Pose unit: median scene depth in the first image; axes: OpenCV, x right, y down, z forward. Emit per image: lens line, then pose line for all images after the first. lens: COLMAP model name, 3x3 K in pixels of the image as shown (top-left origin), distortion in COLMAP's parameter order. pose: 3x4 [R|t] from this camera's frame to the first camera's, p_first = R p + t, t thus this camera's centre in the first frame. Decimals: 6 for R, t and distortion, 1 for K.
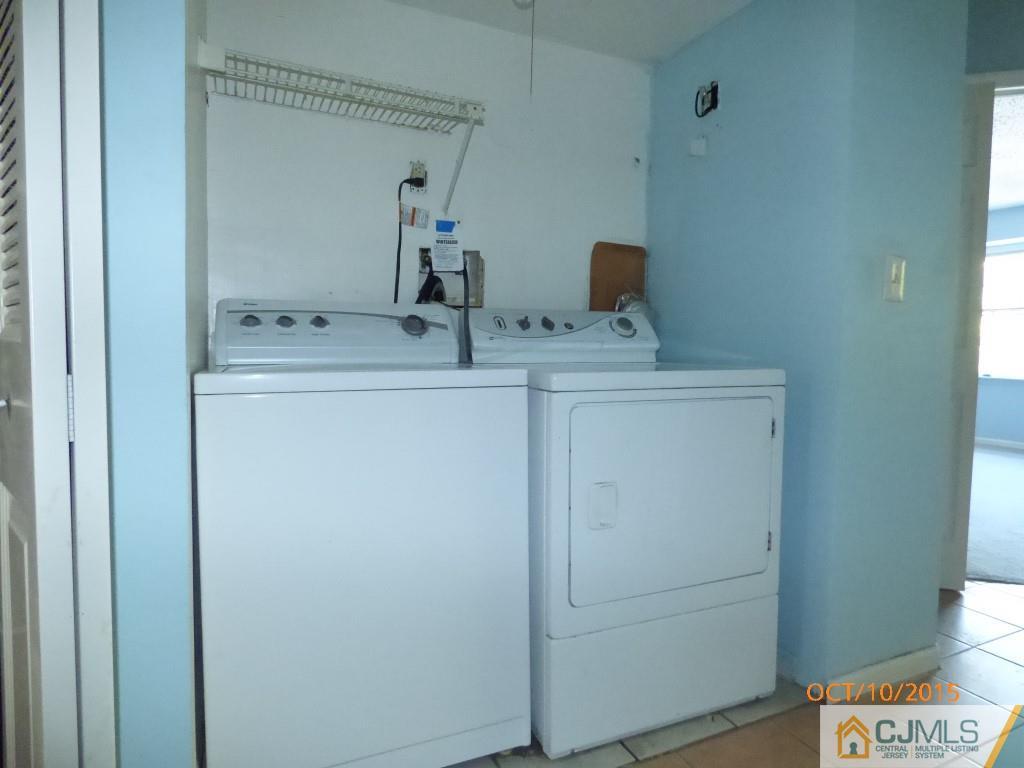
lens RADIAL K [[608.5, 0, 525.8], [0, 608.5, 378.8], [0, 0, 1]] dist [-0.005655, -0.001163]
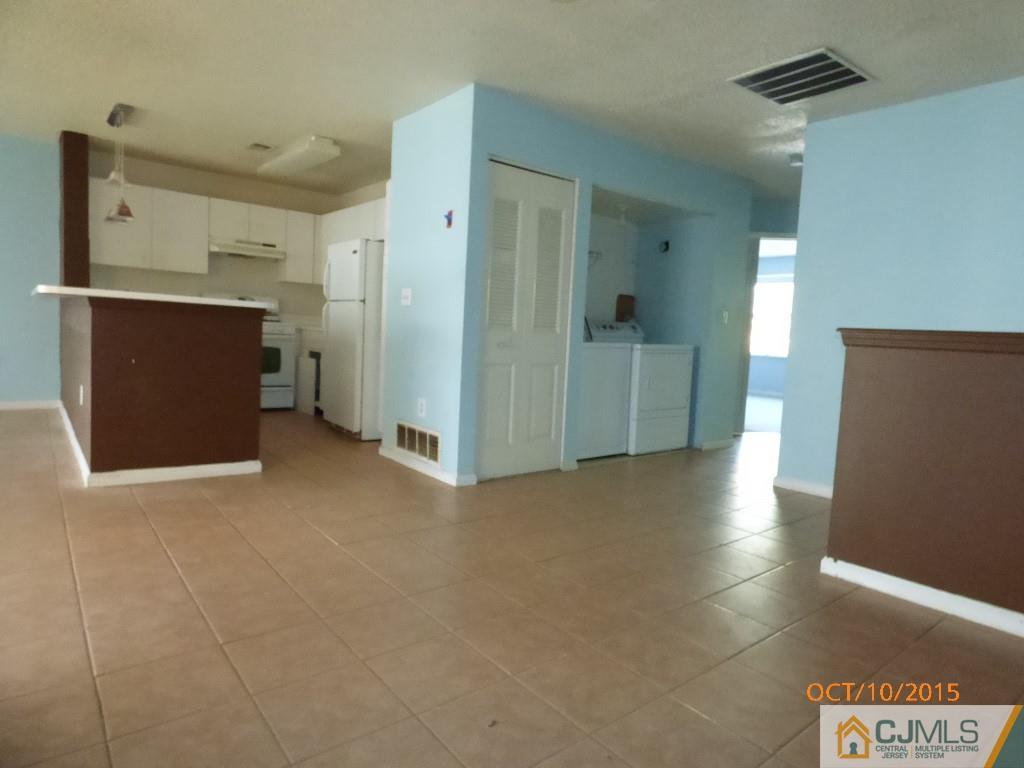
lens RADIAL K [[590.2, 0, 511.1], [0, 590.2, 368.7], [0, 0, 1]] dist [0.049651, -0.000080]
pose [[0.967355, 0.014984, 0.252982, -0.948327], [-0.020286, 0.999626, 0.018365, 0.051719], [-0.252612, -0.022897, 0.967297, -1.301746]]
